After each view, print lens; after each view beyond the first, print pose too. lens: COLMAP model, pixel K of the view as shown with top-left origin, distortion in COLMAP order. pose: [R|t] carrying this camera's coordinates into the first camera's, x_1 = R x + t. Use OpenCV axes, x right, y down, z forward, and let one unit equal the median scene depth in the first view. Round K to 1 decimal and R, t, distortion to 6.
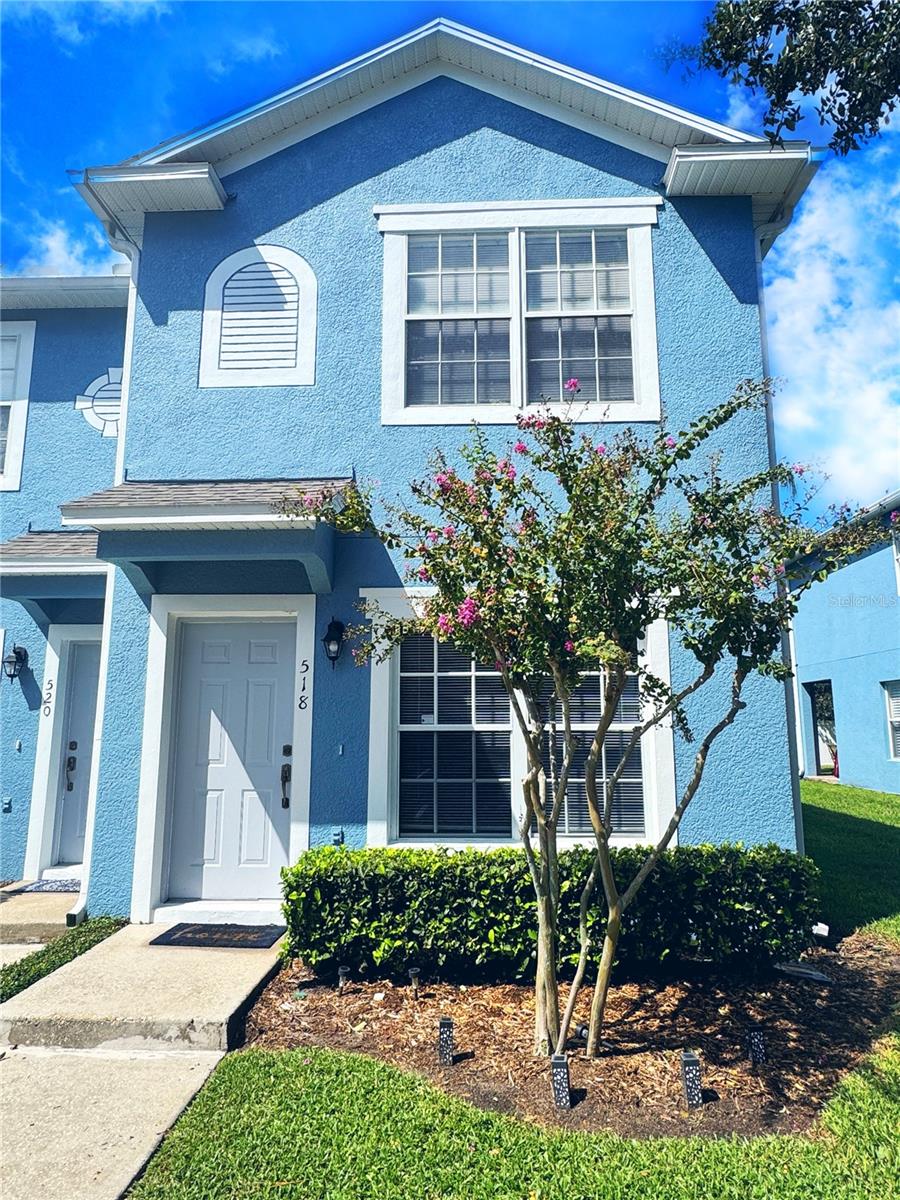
lens RADIAL K [[745.2, 0, 450.0], [0, 745.2, 600.0], [0, 0, 1]] dist [-0.003484, 0.002625]
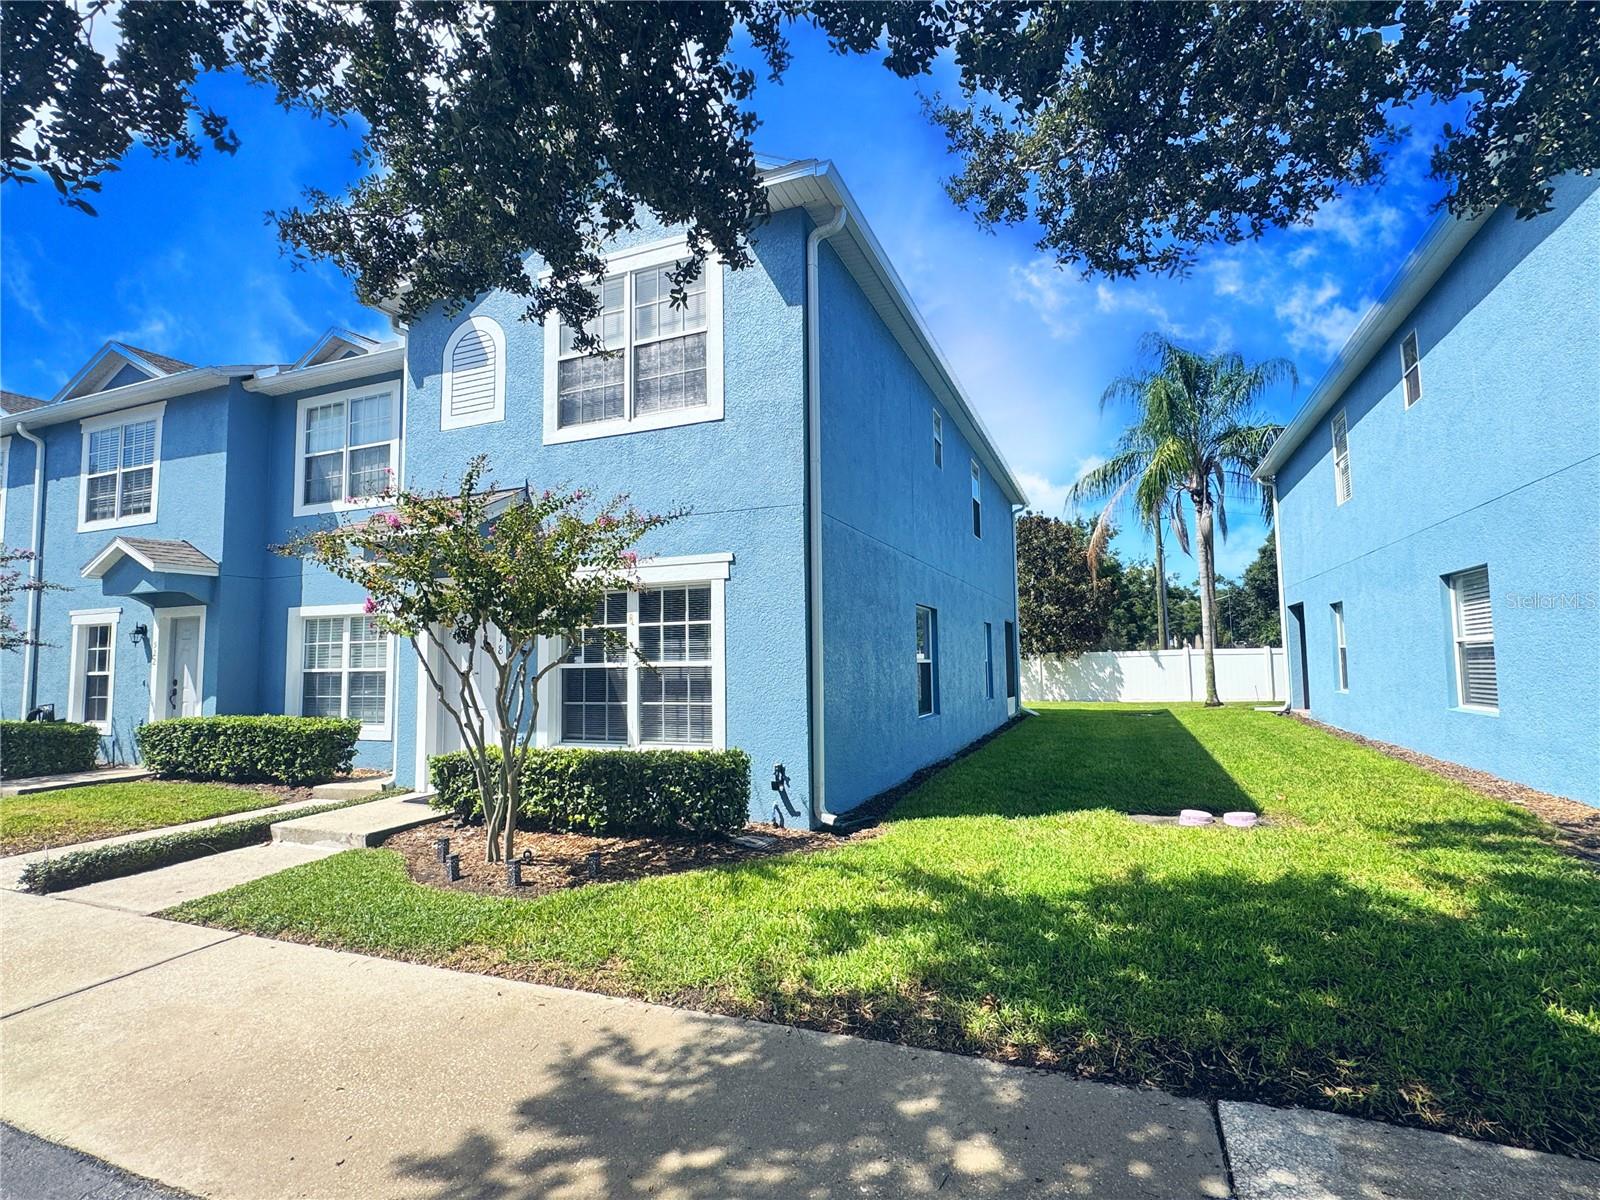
lens RADIAL K [[779.3, 0, 800.0], [0, 779.3, 600.0], [0, 0, 1]] dist [-0.003835, -0.000506]
pose [[0.939036, -0.040562, -0.341418, 0.824580], [0.072141, 0.994156, 0.080305, -0.035485], [0.336165, -0.100040, 0.936475, -0.198734]]
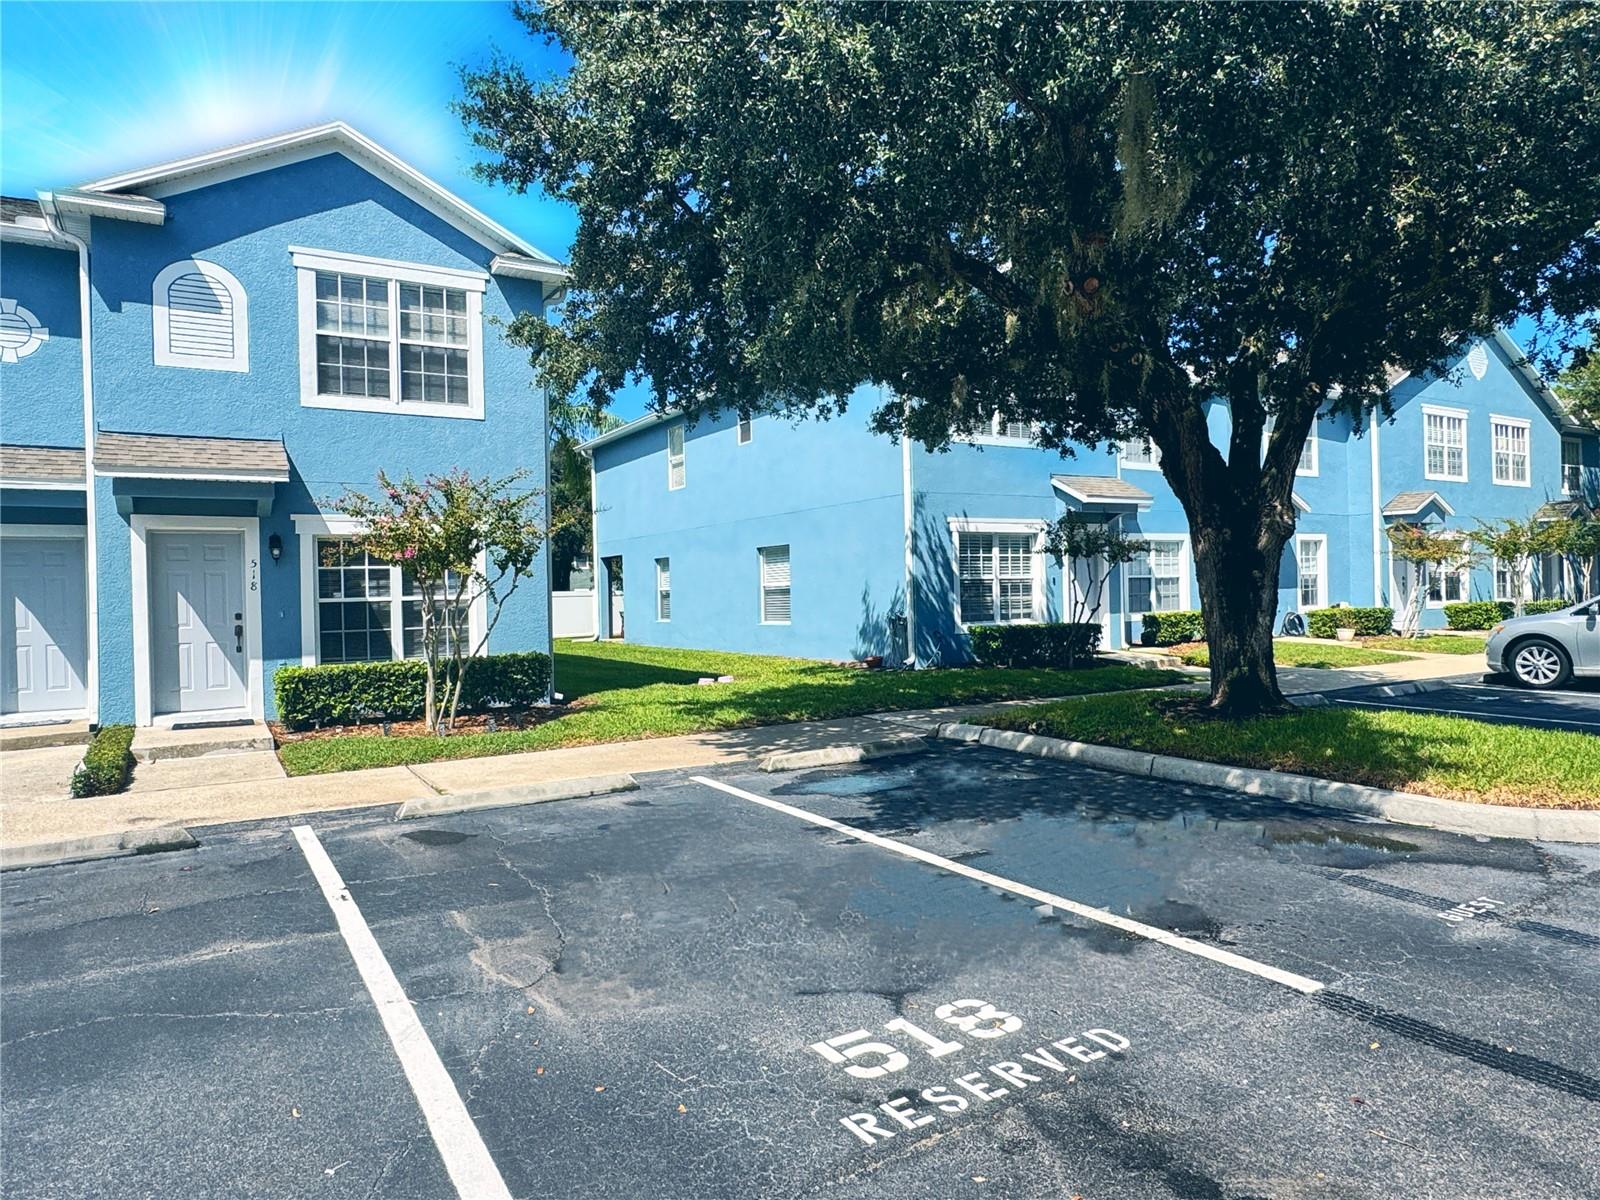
lens RADIAL K [[993.5, 0, 800.0], [0, 993.5, 600.0], [0, 0, 1]] dist [-0.003484, 0.002625]
pose [[0.826775, -0.021734, 0.562113, -0.404186], [-0.072918, 0.986682, 0.145400, -0.214950], [-0.557787, -0.161201, 0.814179, -1.311380]]
